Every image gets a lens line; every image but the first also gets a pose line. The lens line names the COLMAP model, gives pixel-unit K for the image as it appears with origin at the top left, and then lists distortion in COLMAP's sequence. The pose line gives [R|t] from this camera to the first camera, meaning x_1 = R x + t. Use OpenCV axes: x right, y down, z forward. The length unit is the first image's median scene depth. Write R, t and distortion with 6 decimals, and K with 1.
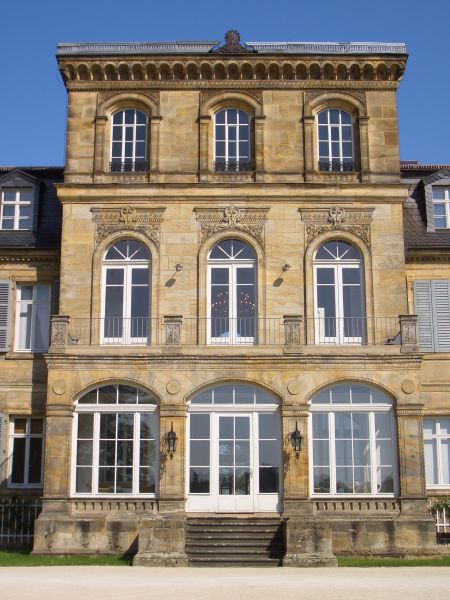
lens RADIAL K [[933.8, 0, 218.3], [0, 933.8, 300.2], [0, 0, 1]] dist [-0.097481, 0.123946]
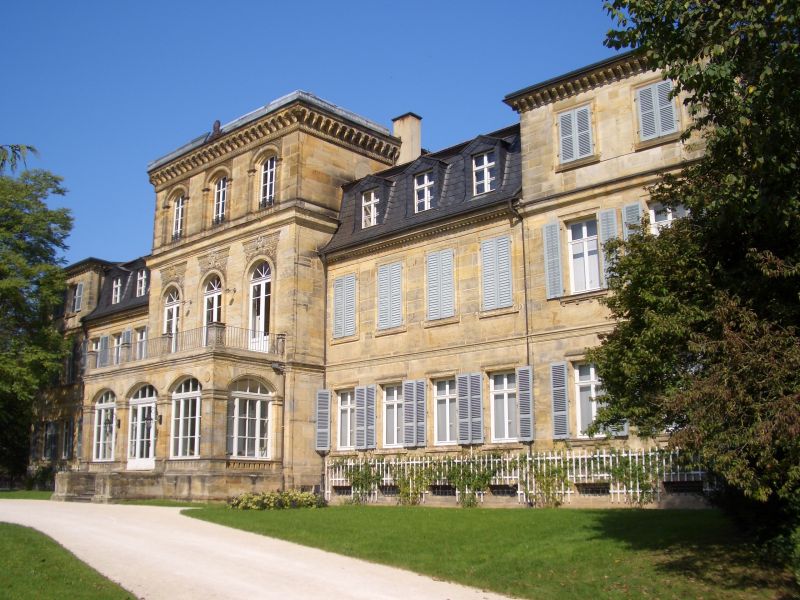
lens RADIAL K [[857.7, 0, 396.8], [0, 857.7, 317.1], [0, 0, 1]] dist [-0.198350, 0.145869]
pose [[0.733406, -0.136427, -0.665960, 1.042917], [0.168486, 0.985568, -0.016352, 0.062191], [0.658580, -0.100212, 0.745808, 0.229383]]
